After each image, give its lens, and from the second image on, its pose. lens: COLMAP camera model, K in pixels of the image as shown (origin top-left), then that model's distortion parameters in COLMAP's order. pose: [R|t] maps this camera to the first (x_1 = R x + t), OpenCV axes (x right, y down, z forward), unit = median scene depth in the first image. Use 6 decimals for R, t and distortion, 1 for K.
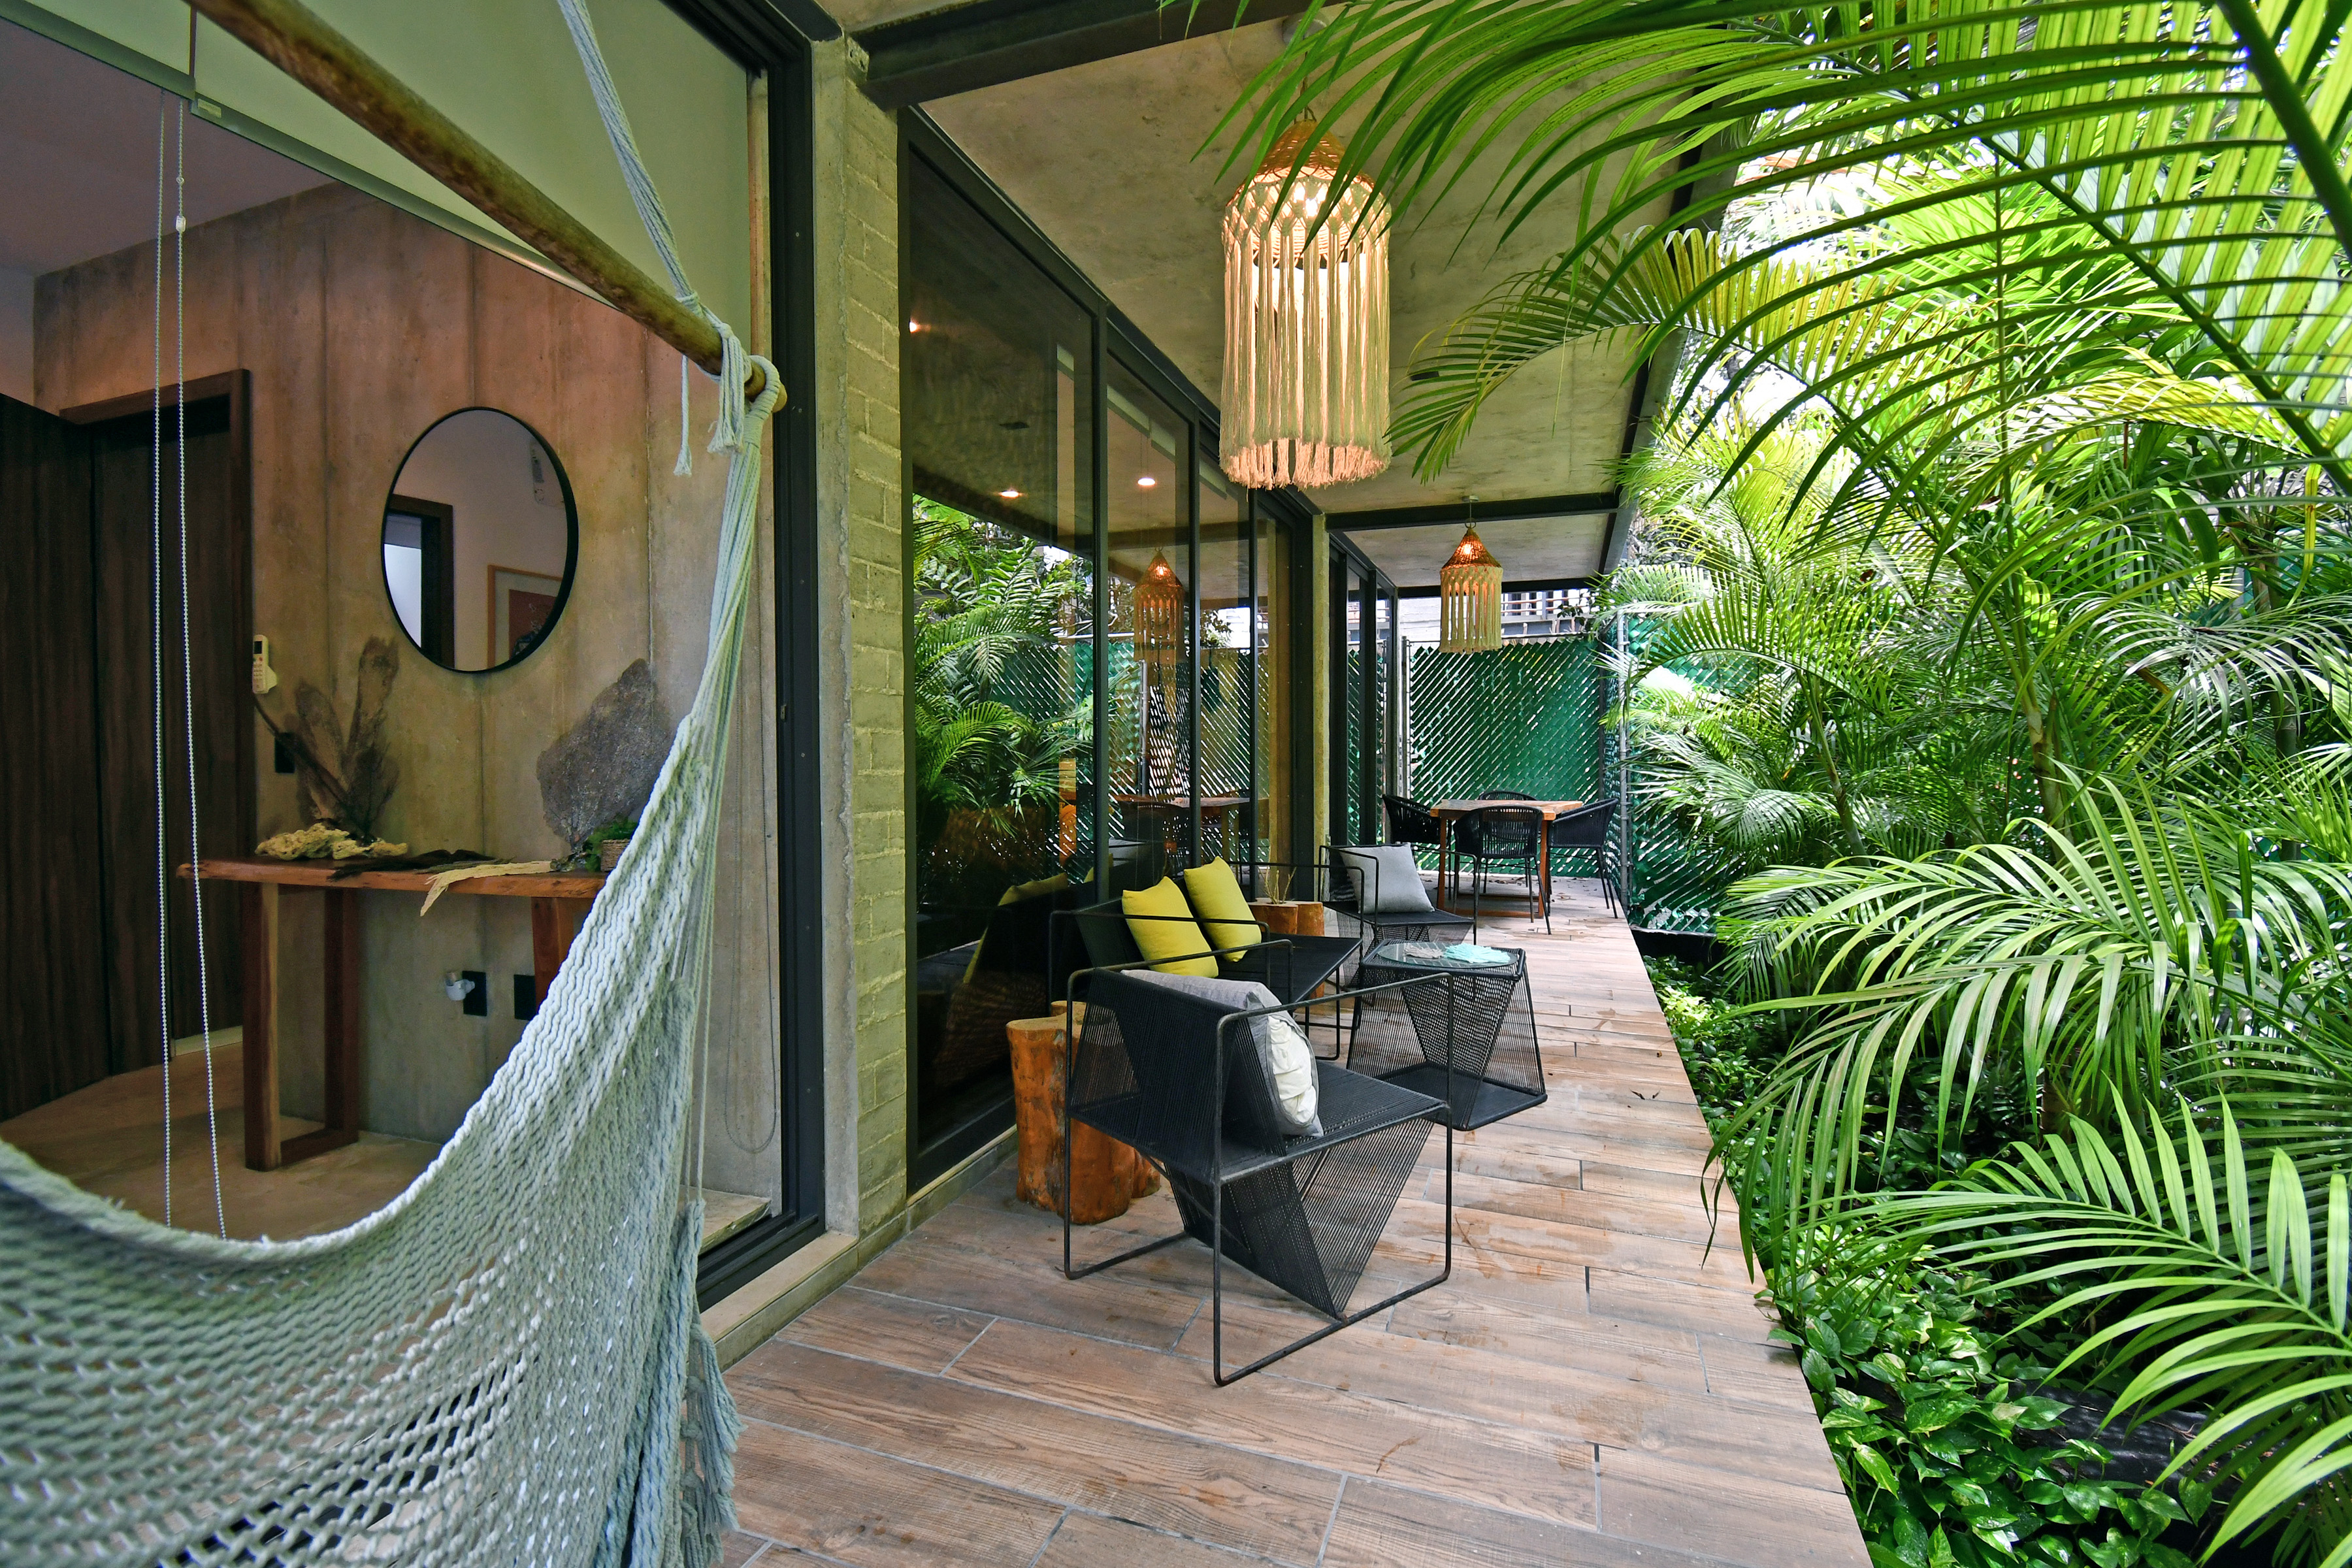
lens RADIAL K [[1052.8, 0, 1171.8], [0, 1052.8, 780.5], [0, 0, 1]] dist [0.016958, -0.023588]
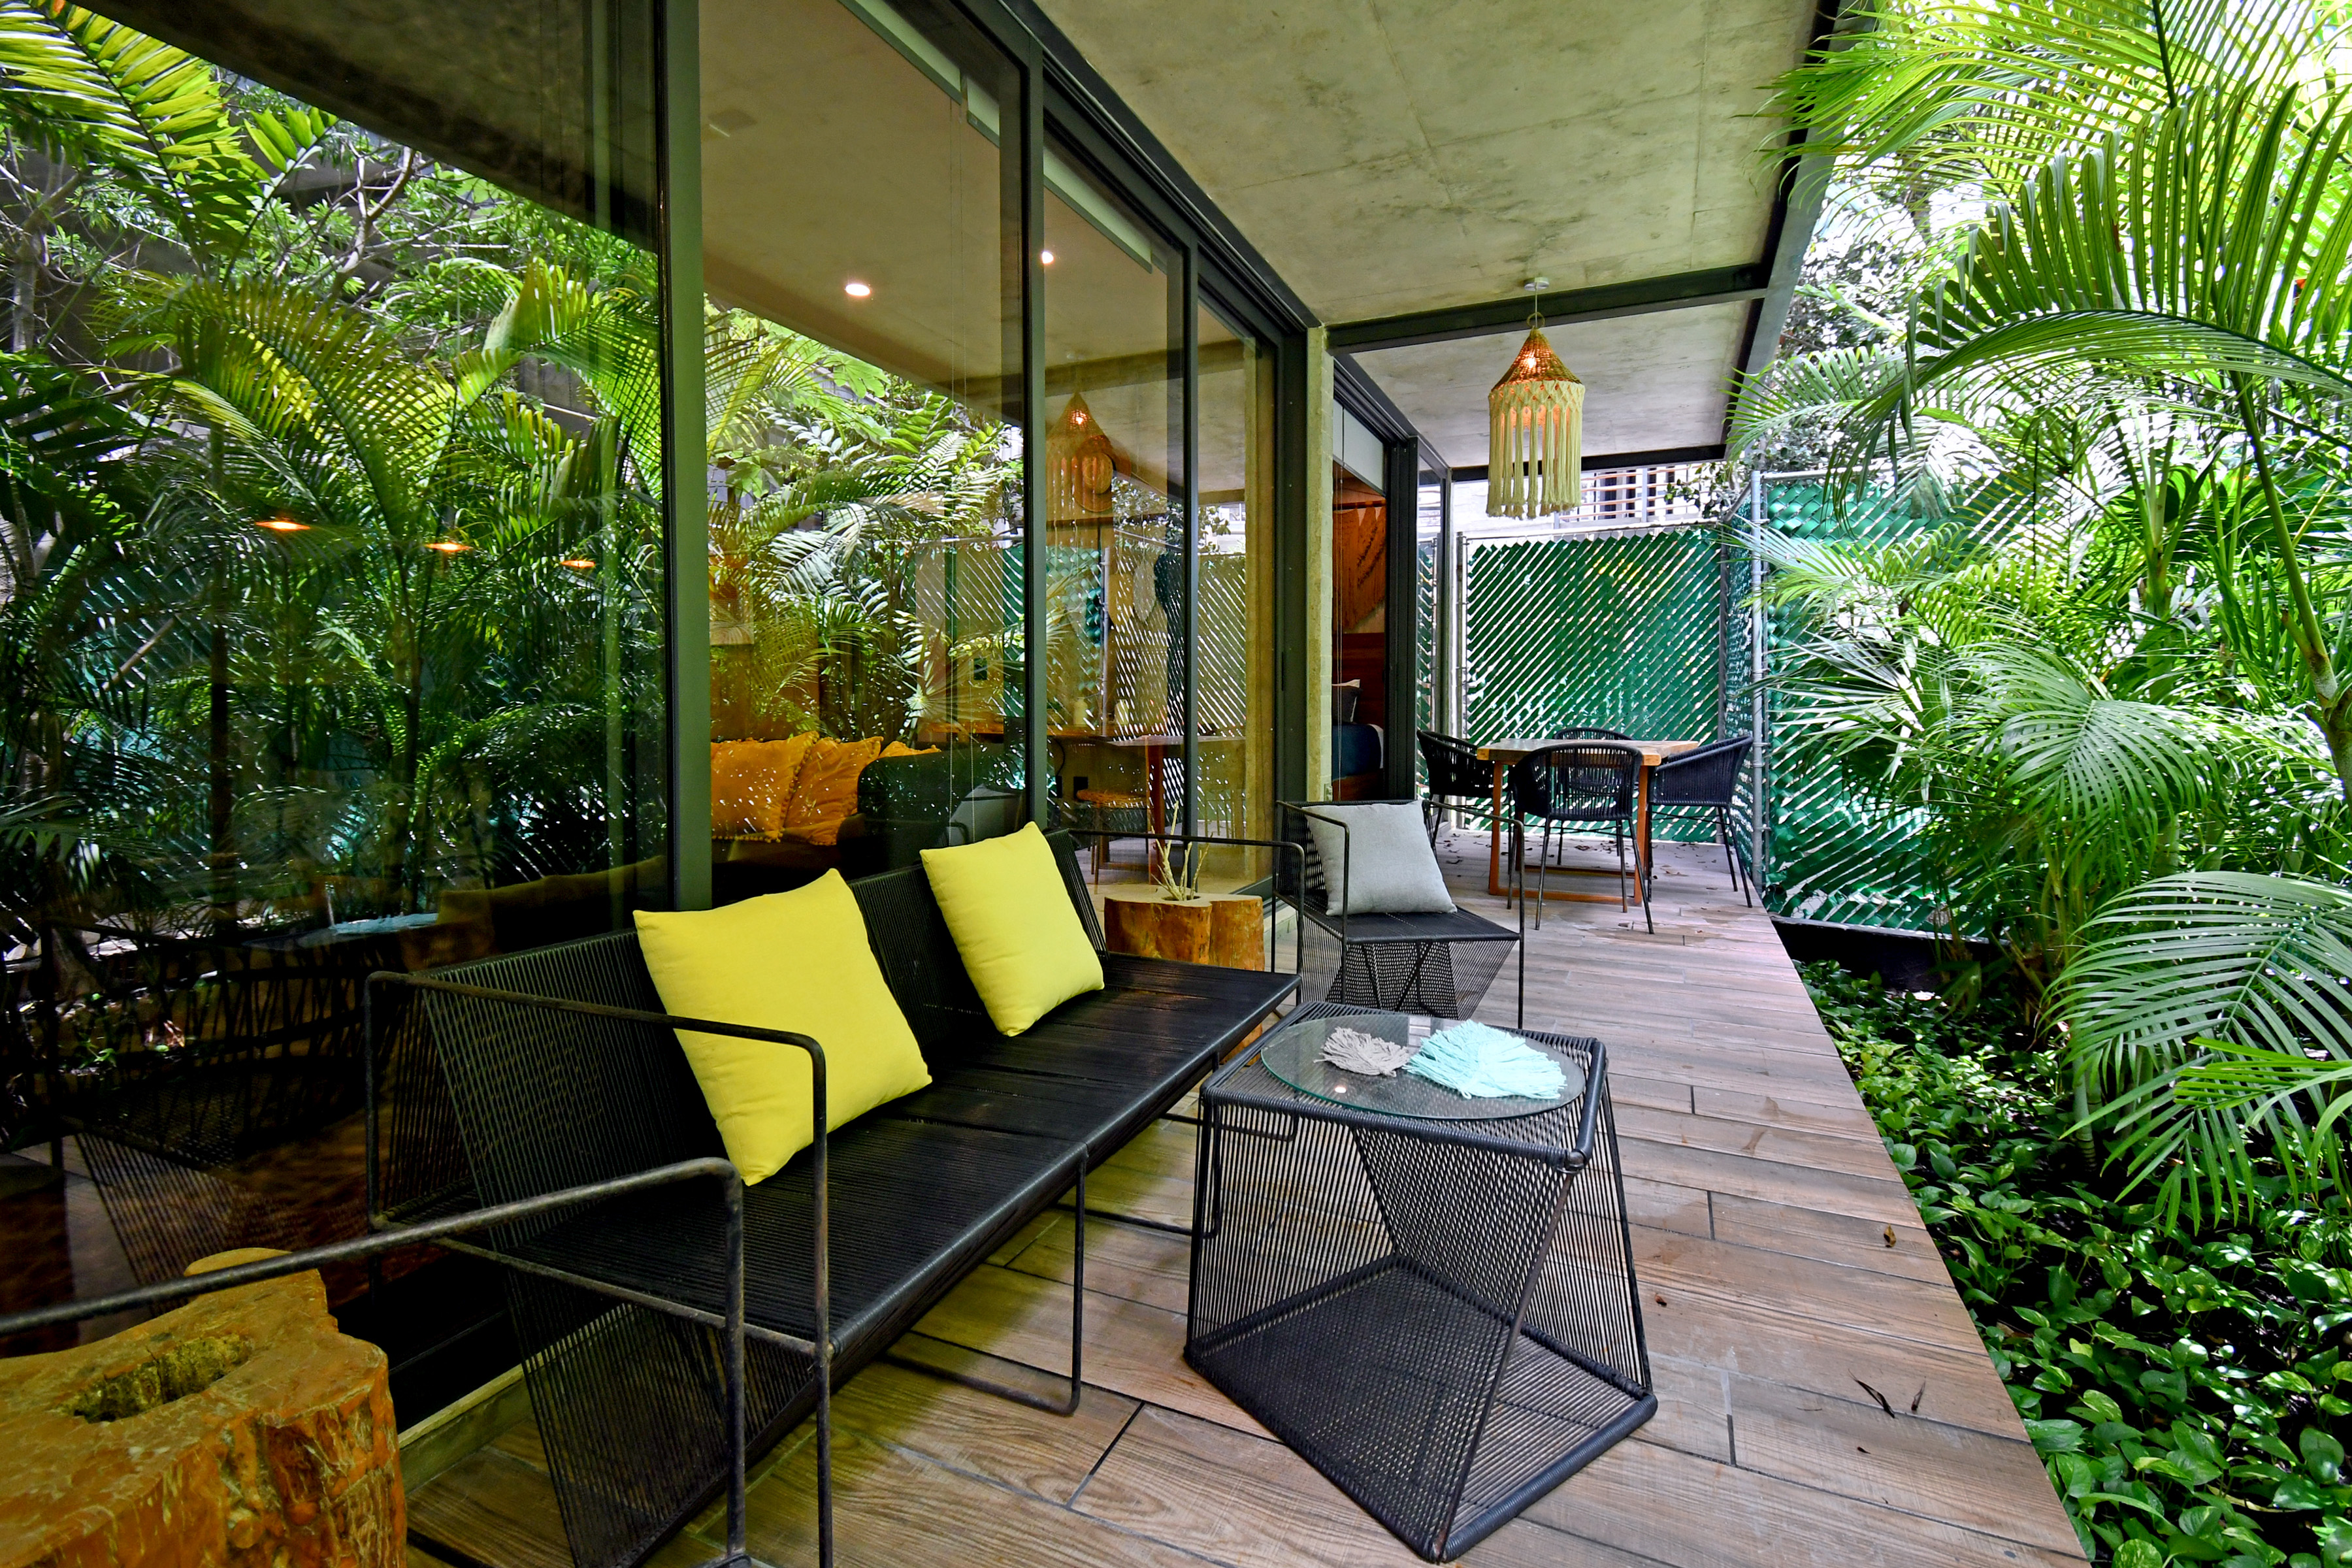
lens RADIAL K [[1103.4, 0, 1157.9], [0, 1103.4, 742.2], [0, 0, 1]] dist [0.041631, -0.024784]
pose [[0.997469, 0.002955, -0.071039, 0.077053], [-0.001970, 0.999901, 0.013932, 0.011062], [0.071073, -0.013757, 0.997376, 0.223075]]
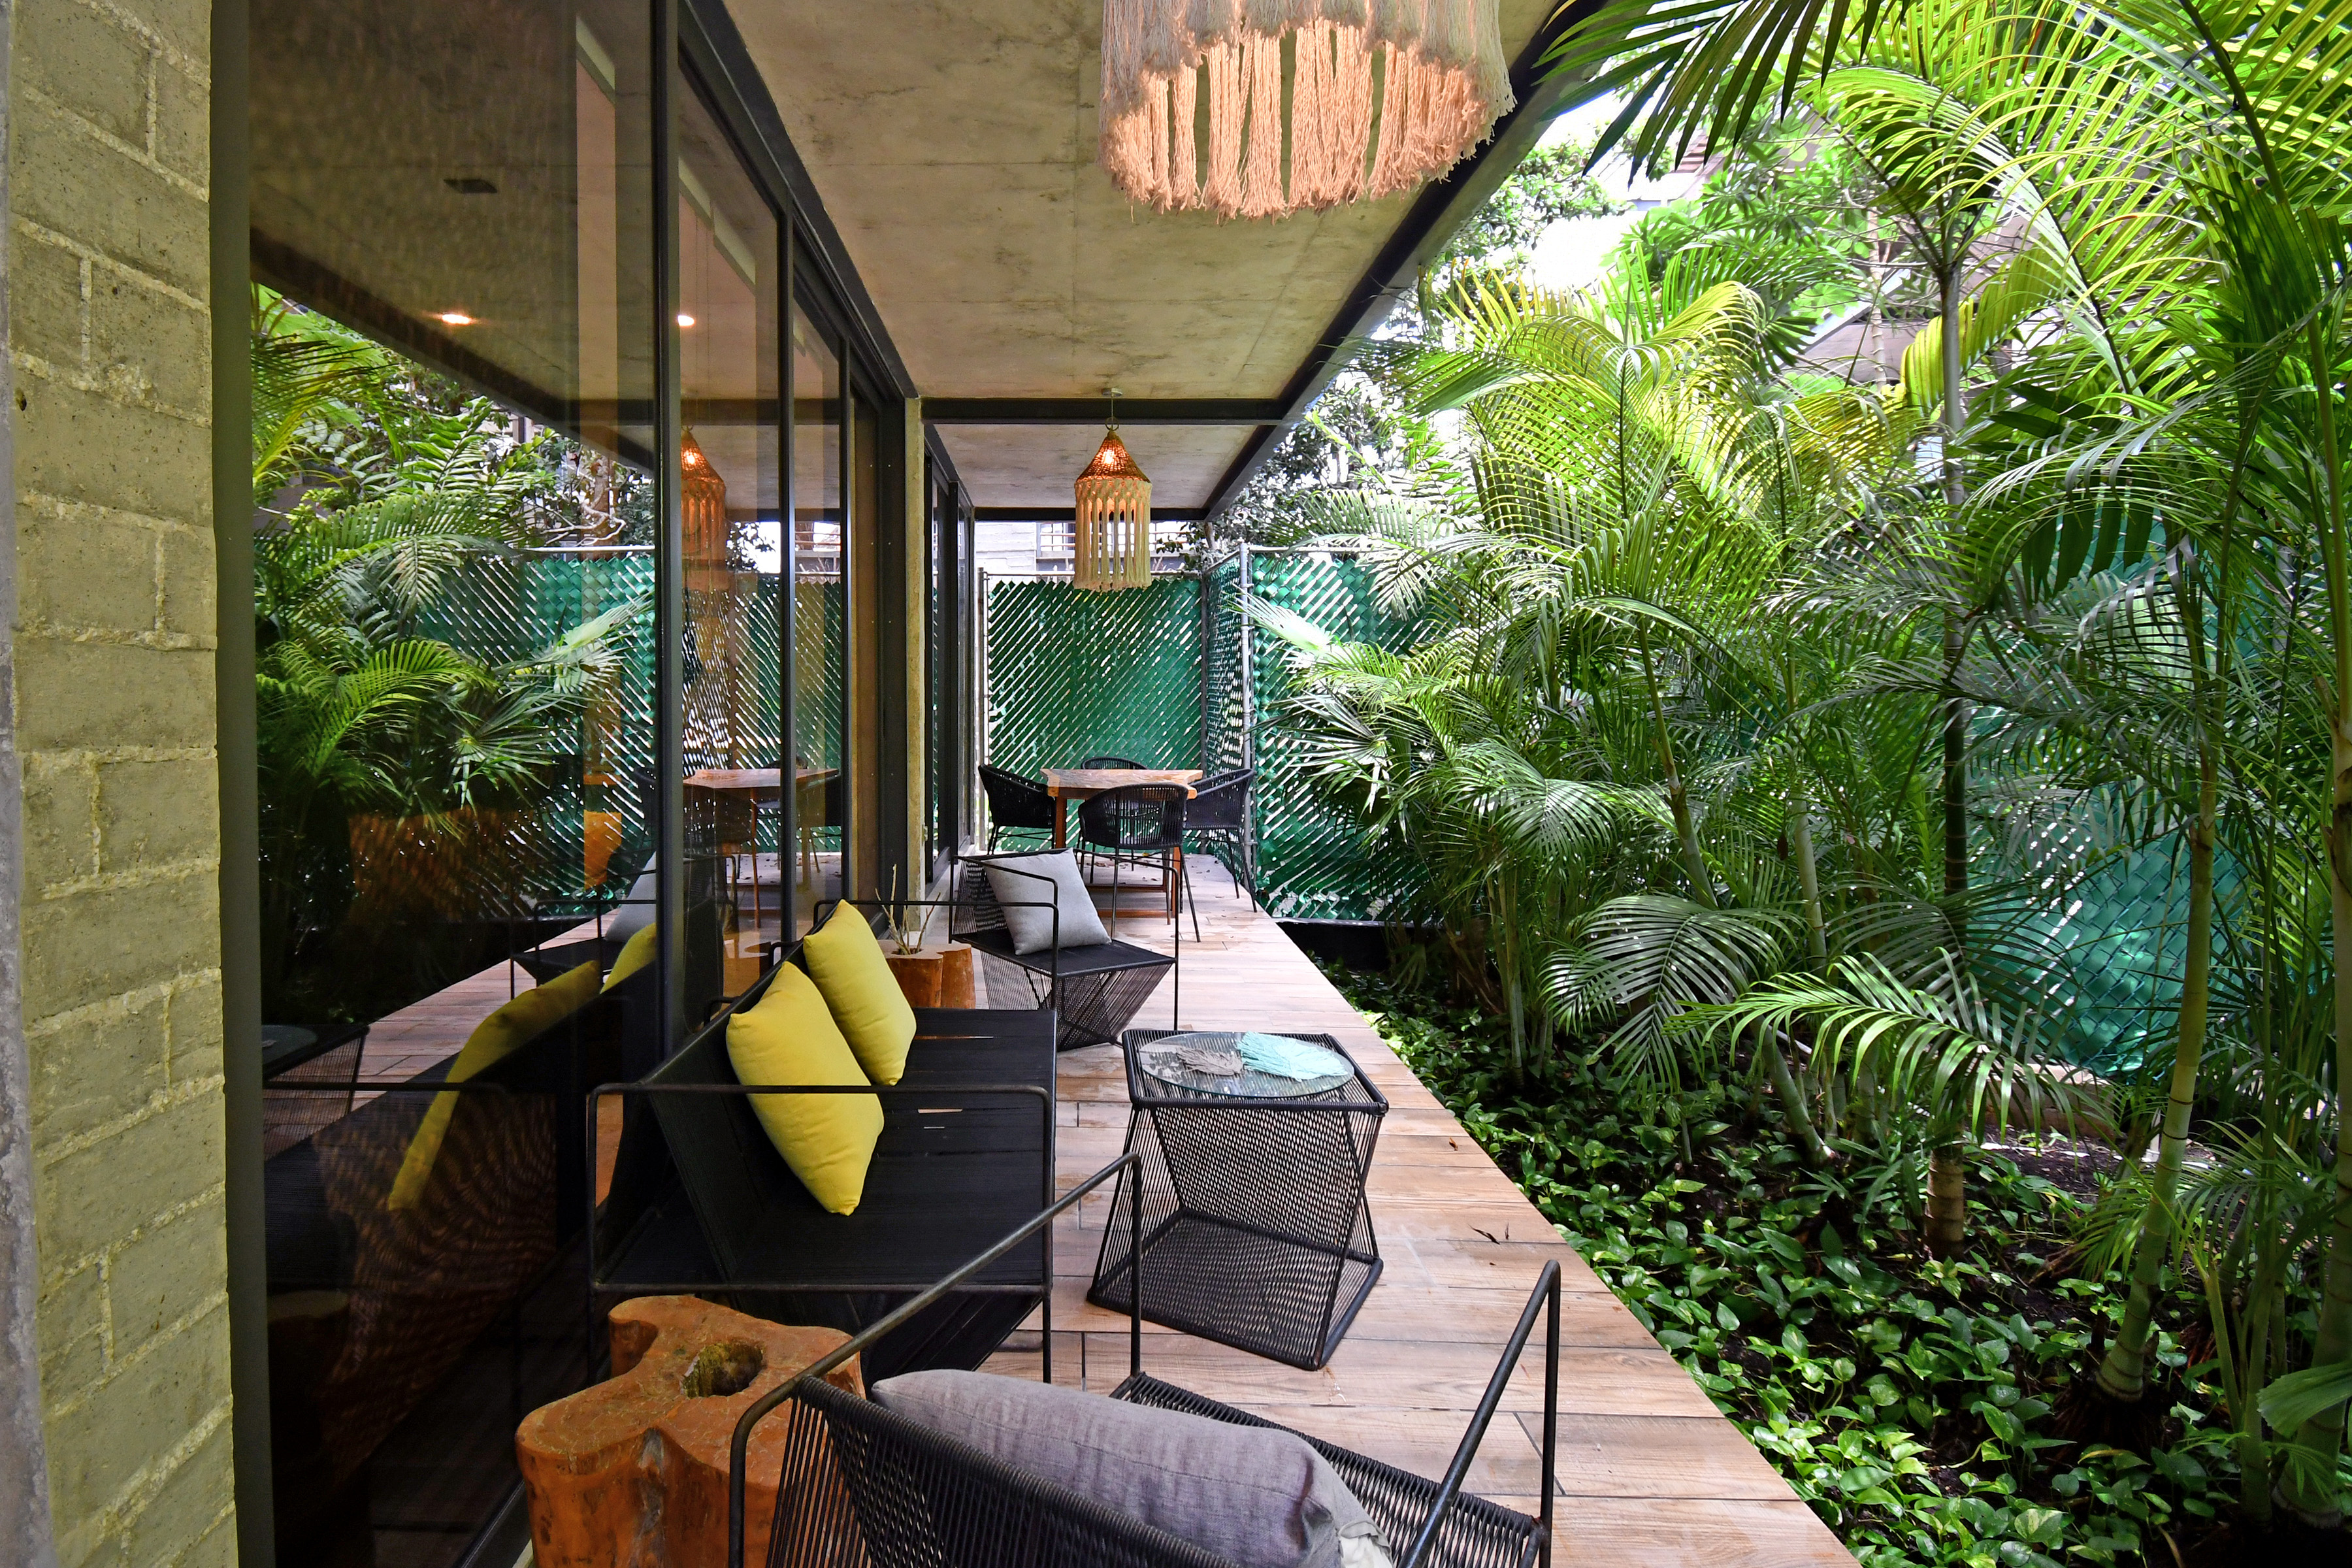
lens RADIAL K [[1181.8, 0, 1059.4], [0, 1181.8, 735.8], [0, 0, 1]] dist [-0.002632, -0.001435]
pose [[0.944613, -0.004422, 0.328156, -0.033371], [0.002585, 0.999978, 0.006033, -0.015384], [-0.328176, -0.004851, 0.944604, 0.151973]]
